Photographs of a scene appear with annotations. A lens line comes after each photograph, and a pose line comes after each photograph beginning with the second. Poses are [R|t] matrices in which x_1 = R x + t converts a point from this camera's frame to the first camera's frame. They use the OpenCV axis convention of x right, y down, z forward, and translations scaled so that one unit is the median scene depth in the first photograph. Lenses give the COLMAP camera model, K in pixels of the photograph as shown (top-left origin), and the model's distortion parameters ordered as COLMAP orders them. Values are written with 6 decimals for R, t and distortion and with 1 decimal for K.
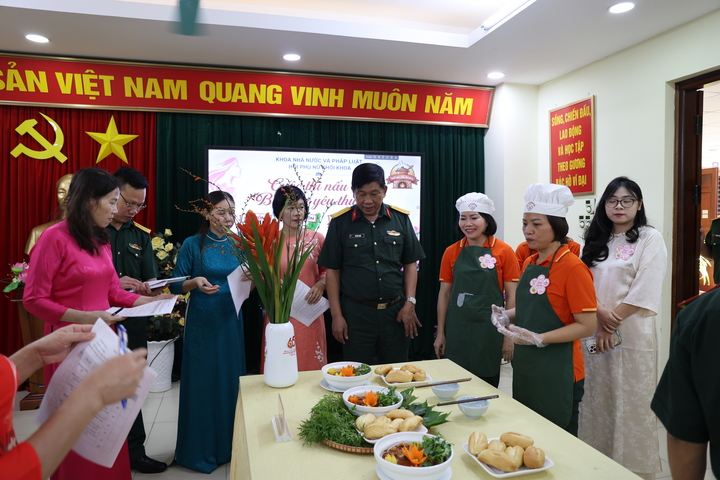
lens RADIAL K [[505.7, 0, 360.1], [0, 505.7, 224.0], [0, 0, 1]] dist [-0.008861, -0.002852]
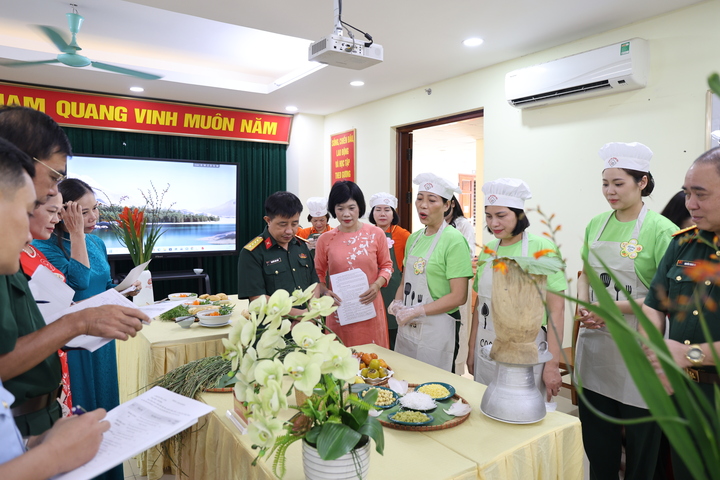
lens RADIAL K [[518.1, 0, 359.0], [0, 518.1, 228.1], [0, 0, 1]] dist [-0.046105, 0.003085]
pose [[0.950345, -0.003916, 0.311173, -0.000078], [-0.003903, 0.999692, 0.024502, -0.000192], [-0.311173, -0.024500, 0.950037, -0.425569]]
